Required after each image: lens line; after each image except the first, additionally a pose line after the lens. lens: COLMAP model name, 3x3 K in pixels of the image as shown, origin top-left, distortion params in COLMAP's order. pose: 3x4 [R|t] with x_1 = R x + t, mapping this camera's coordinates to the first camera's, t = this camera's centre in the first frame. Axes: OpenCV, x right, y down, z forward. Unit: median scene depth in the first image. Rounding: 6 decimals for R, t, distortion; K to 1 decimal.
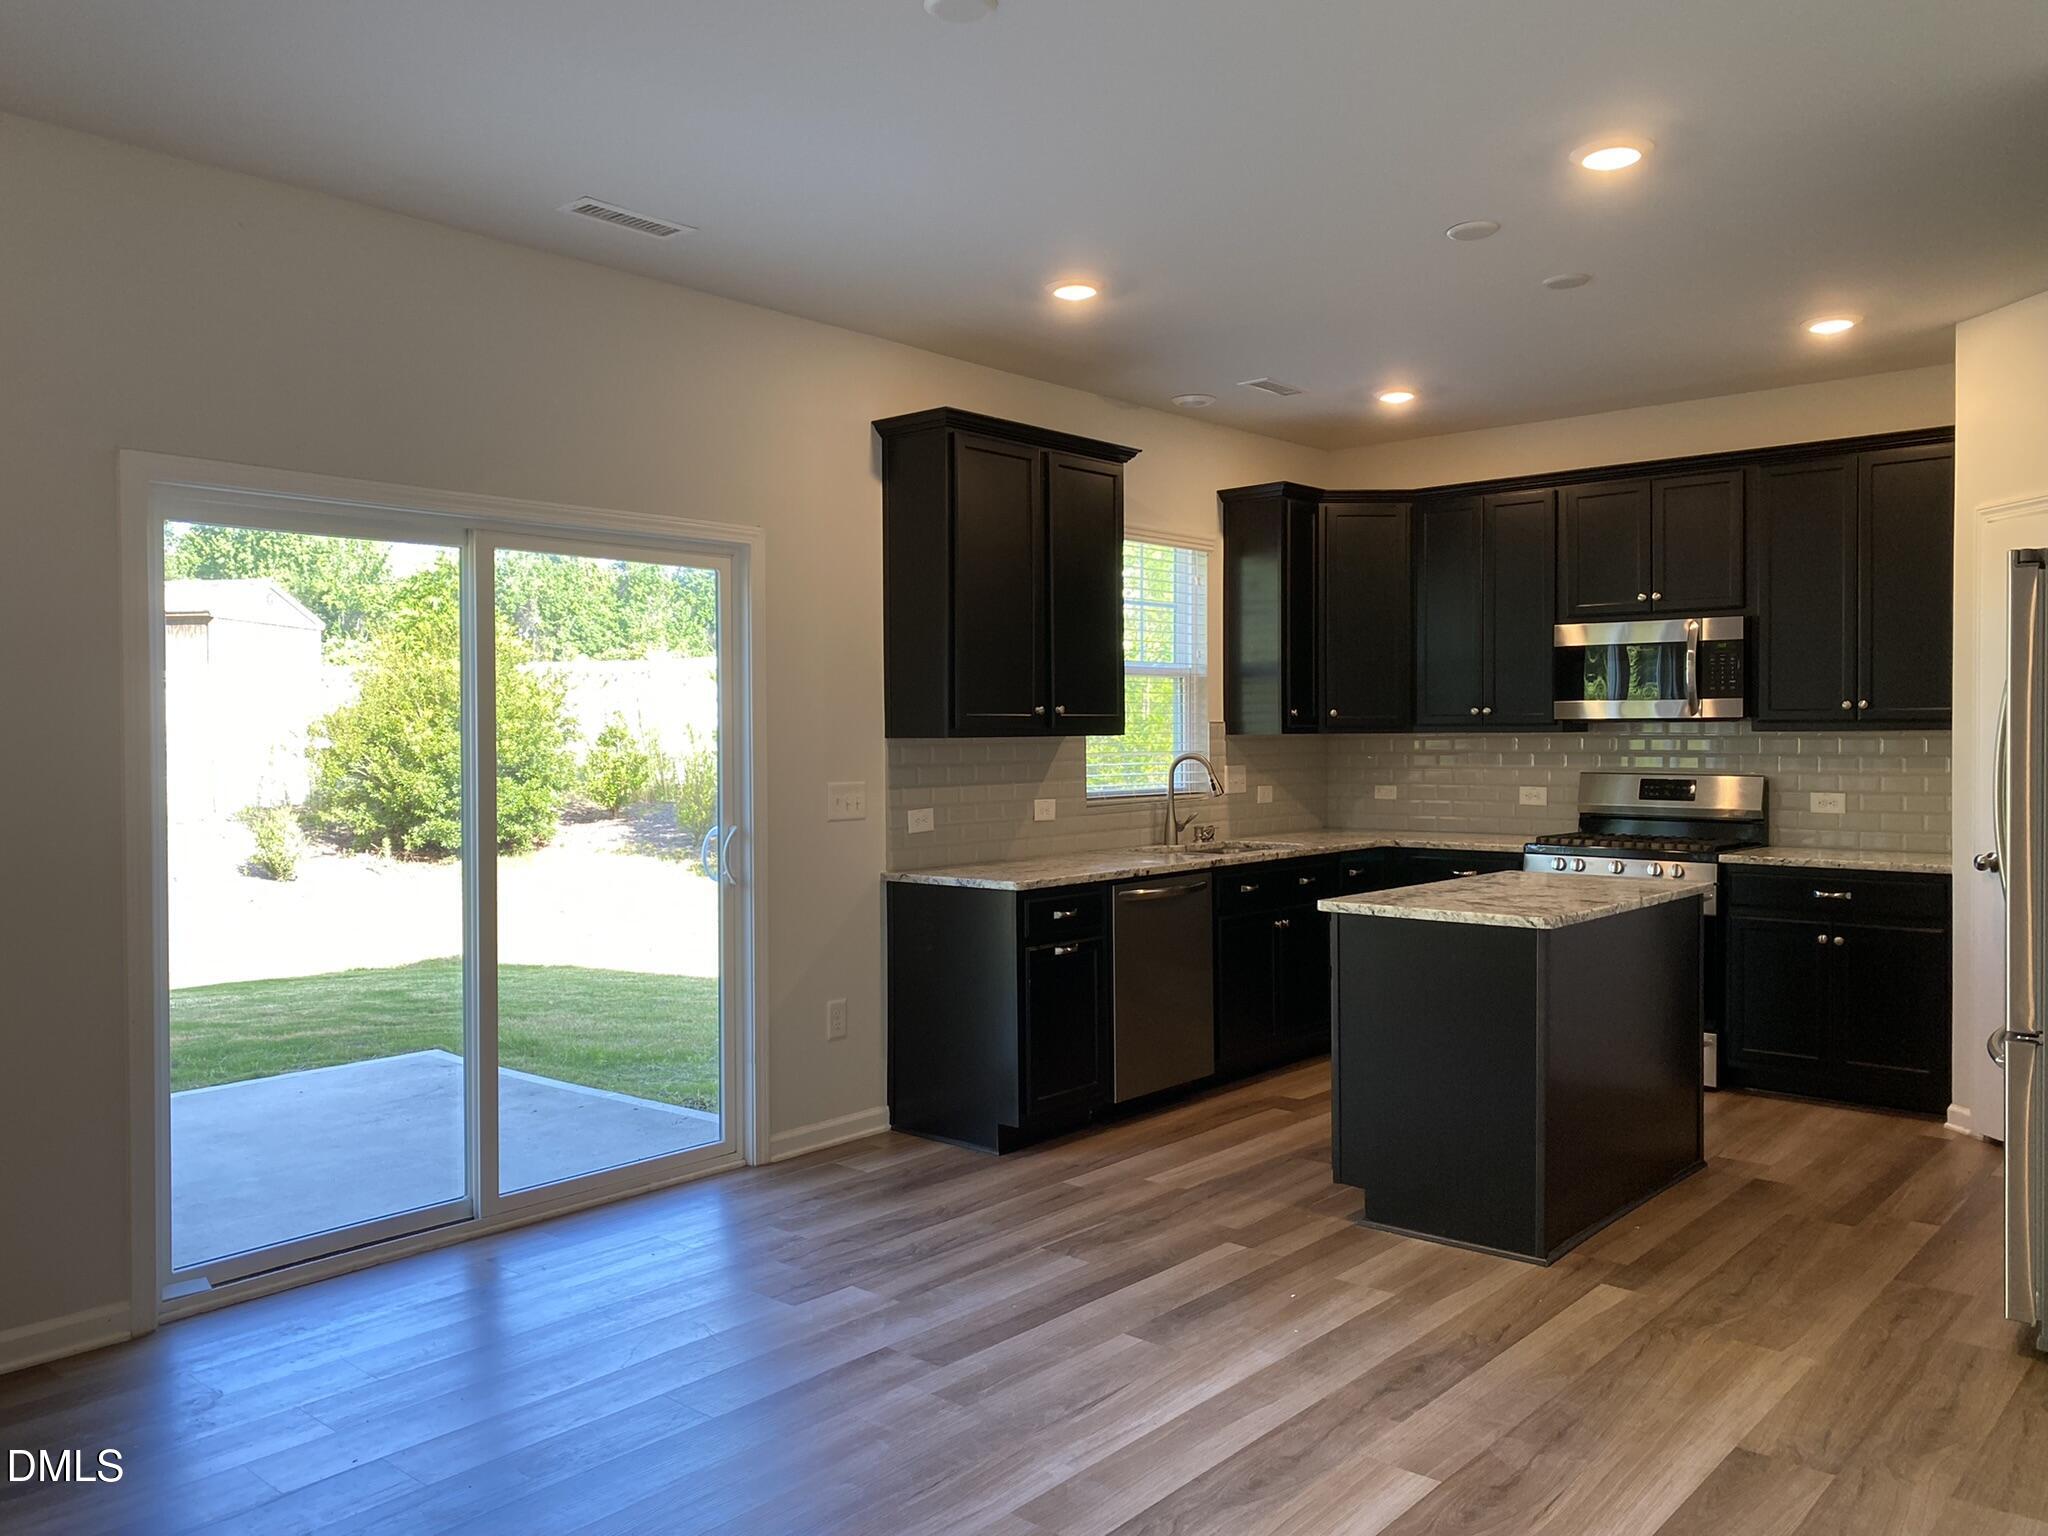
lens RADIAL K [[1570.8, 0, 1008.2], [0, 1570.8, 750.3], [0, 0, 1]] dist [0.008583, 0.002375]
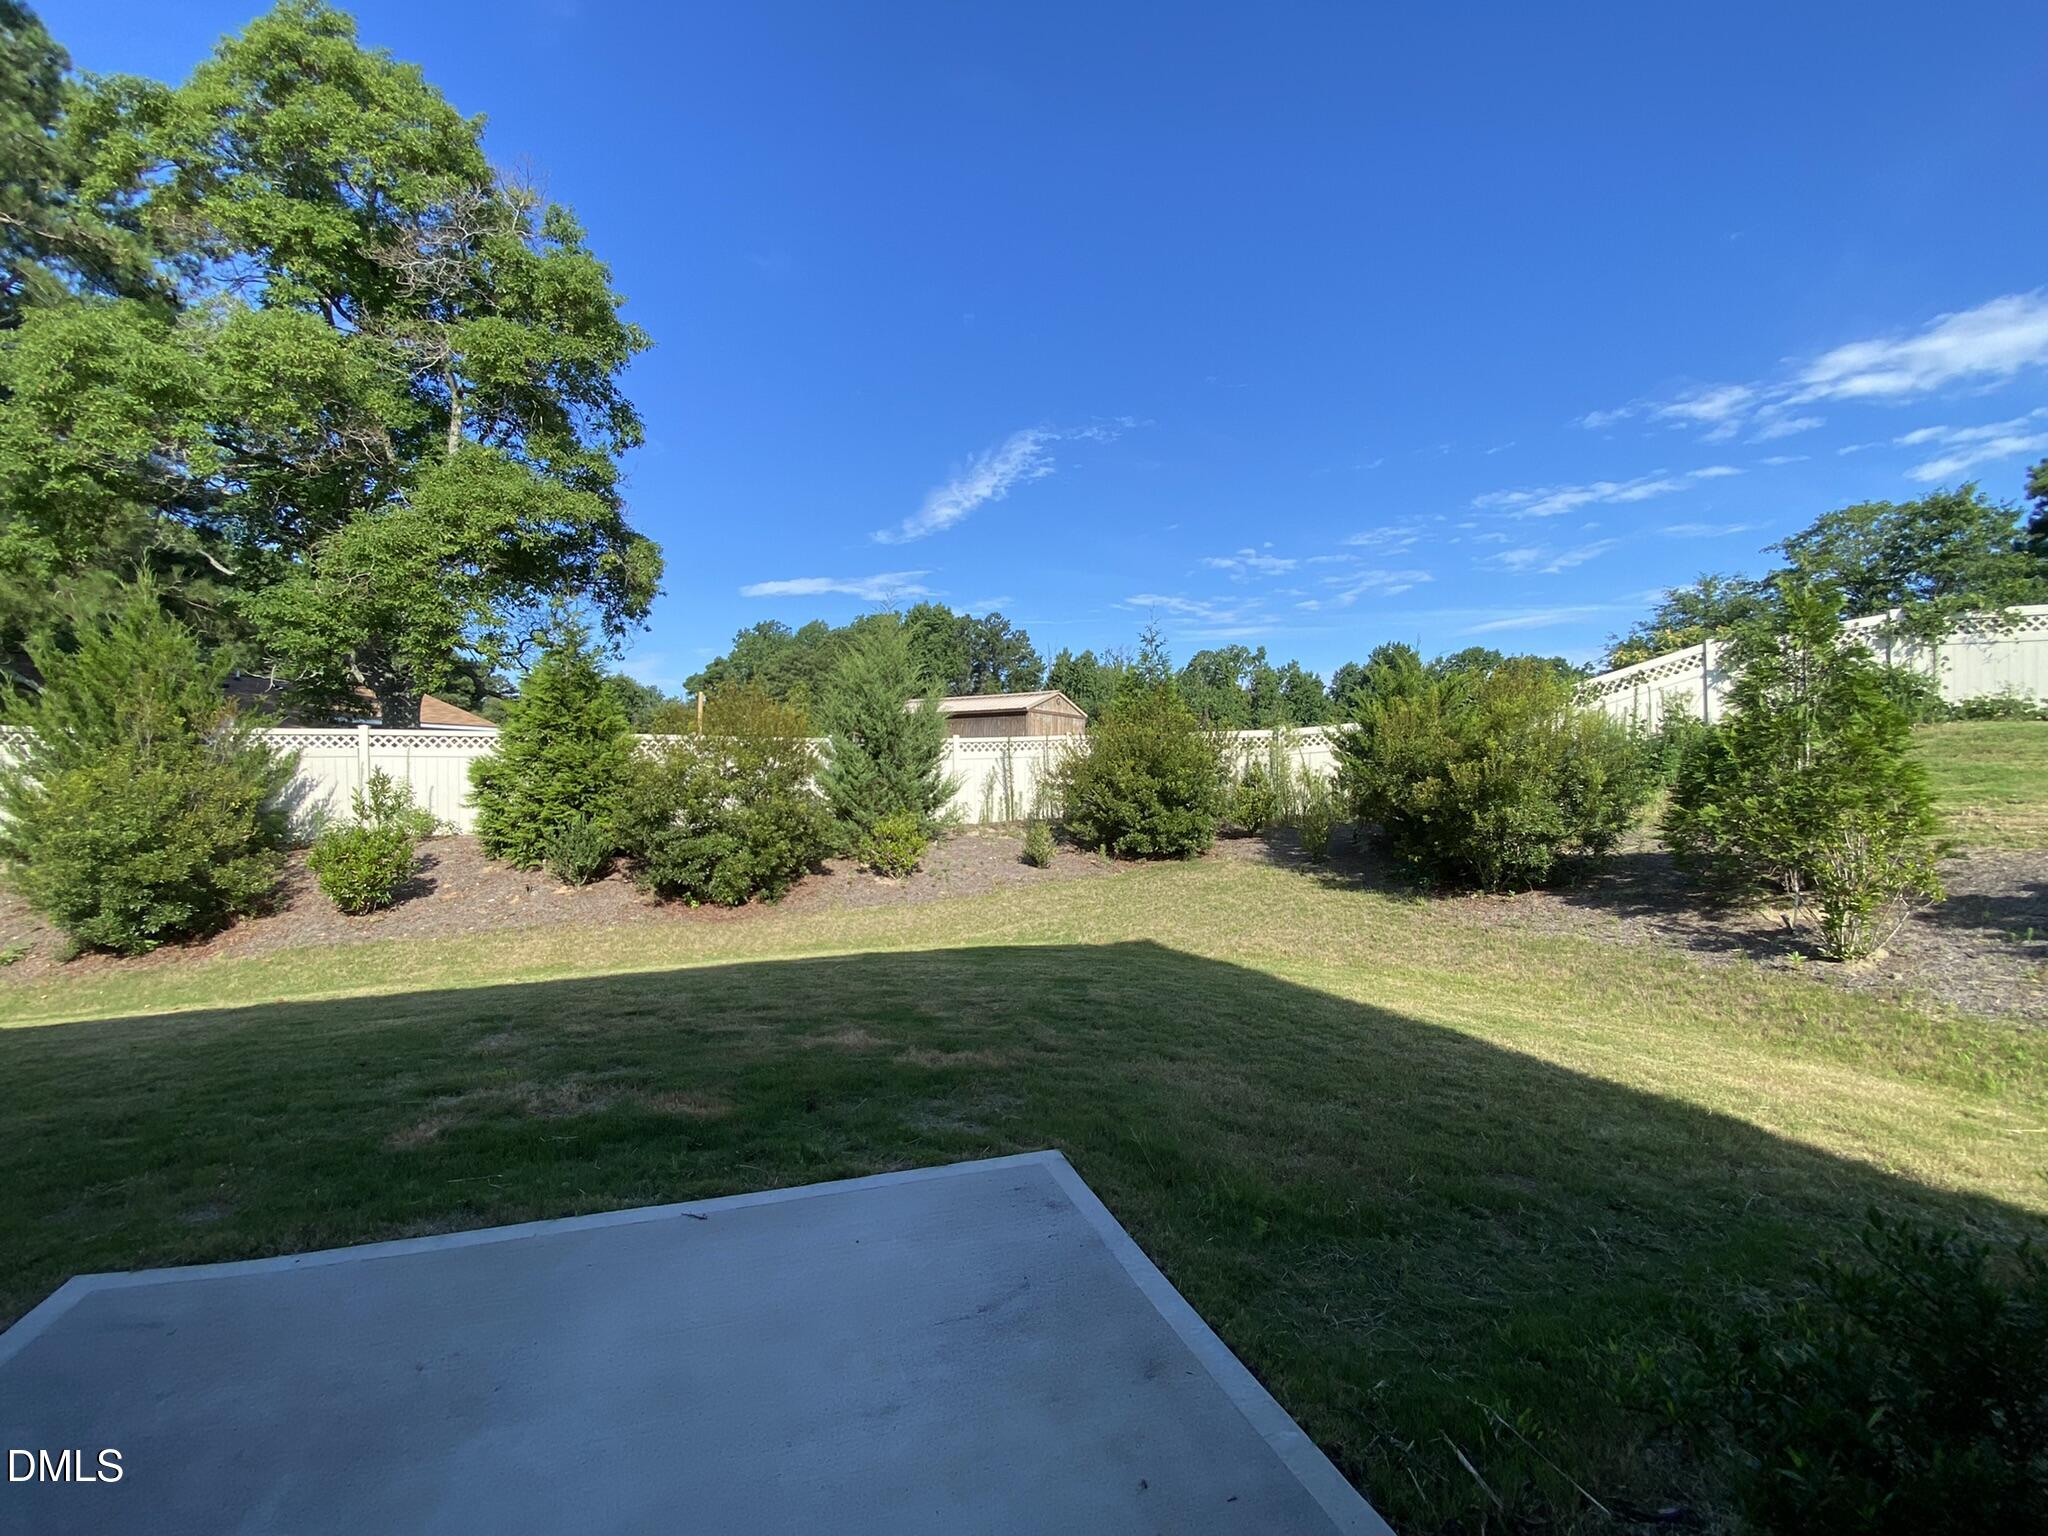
lens RADIAL K [[840.2, 0, 1014.8], [0, 840.2, 778.6], [0, 0, 1]] dist [-0.010302, -0.004695]
pose [[0.869838, 0.014209, -0.493133, -0.068184], [-0.023062, 0.999664, -0.011875, 0.004081], [0.492799, 0.021702, 0.869873, 0.244905]]
